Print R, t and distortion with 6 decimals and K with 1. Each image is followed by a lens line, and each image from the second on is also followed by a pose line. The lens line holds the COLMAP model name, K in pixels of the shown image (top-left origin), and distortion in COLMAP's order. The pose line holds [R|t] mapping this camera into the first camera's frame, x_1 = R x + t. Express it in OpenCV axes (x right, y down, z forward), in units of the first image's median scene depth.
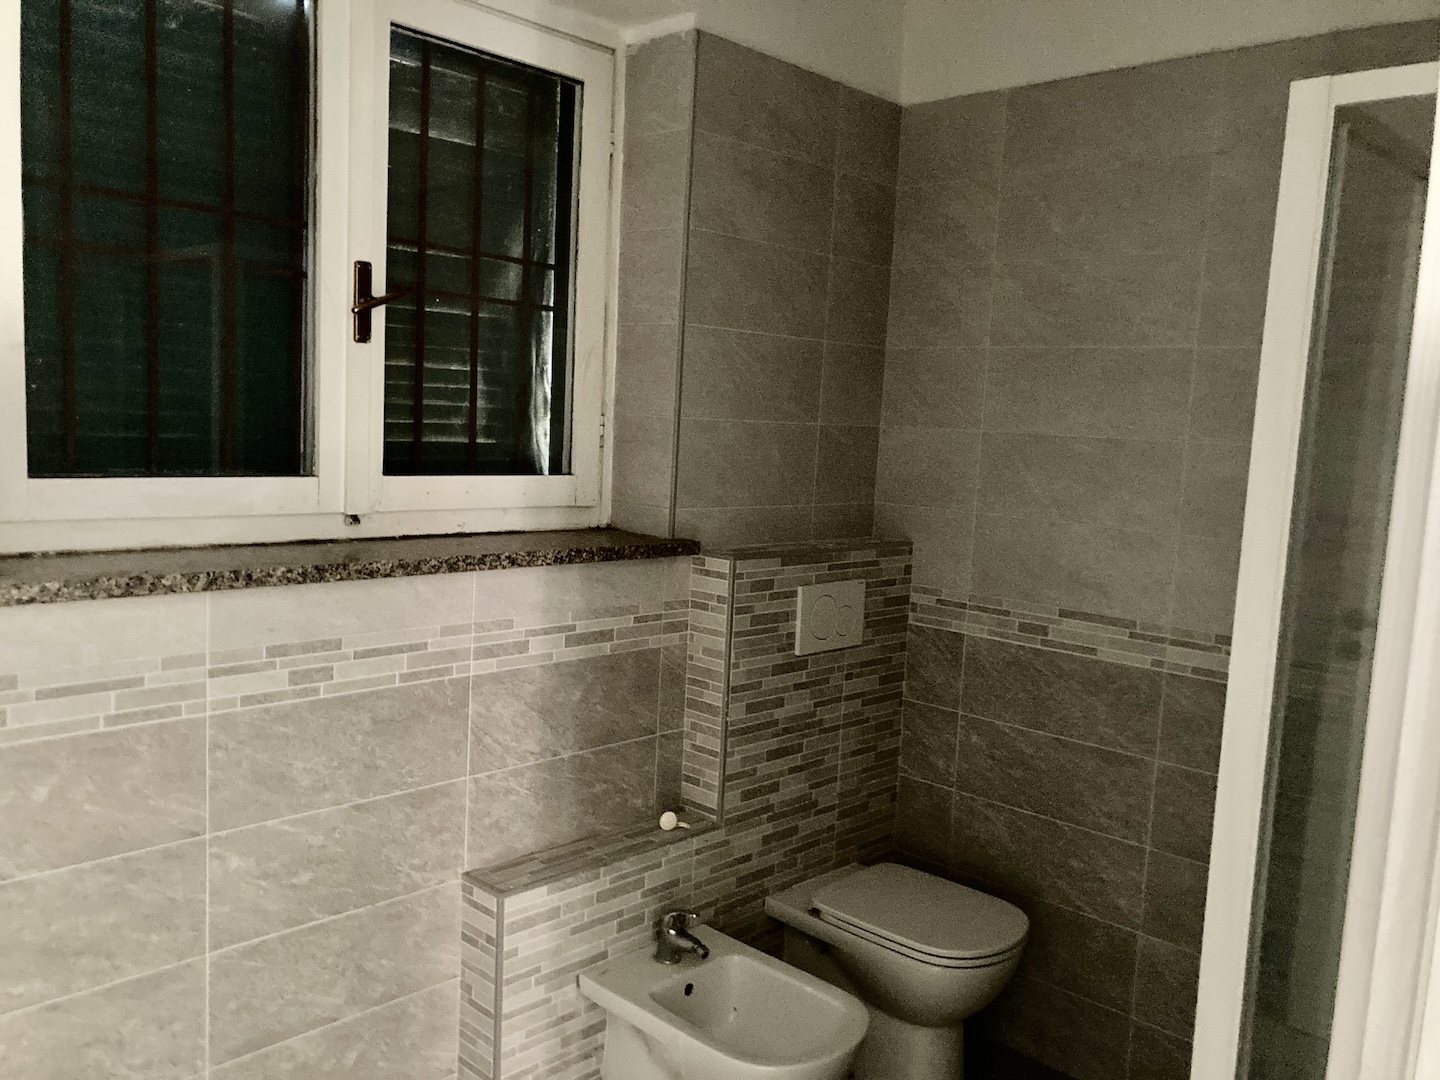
lens RADIAL K [[1186.1, 0, 719.9], [0, 1186.1, 541.3], [0, 0, 1]] dist [0.063902, -0.057482]
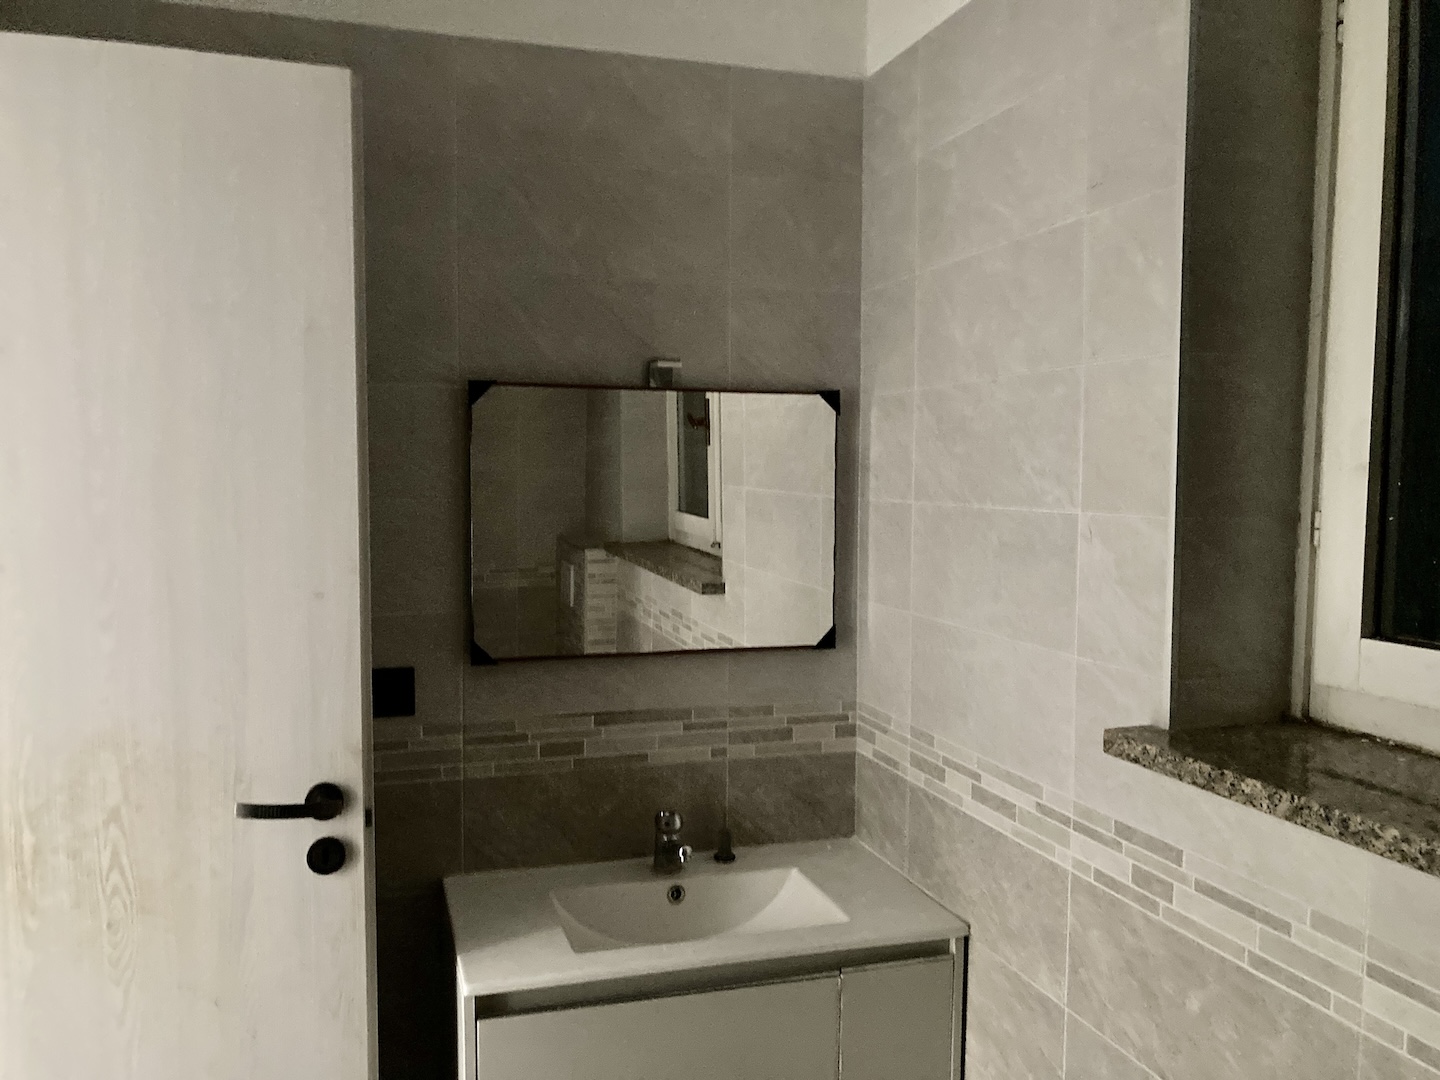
lens RADIAL K [[1186.1, 0, 719.4], [0, 1186.1, 545.2], [0, 0, 1]] dist [0.063902, -0.057482]
pose [[-0.488951, 0.005959, -0.872291, 0.299712], [-0.120438, 0.989939, 0.074273, -0.119193], [0.863957, 0.141373, -0.483313, 1.011018]]
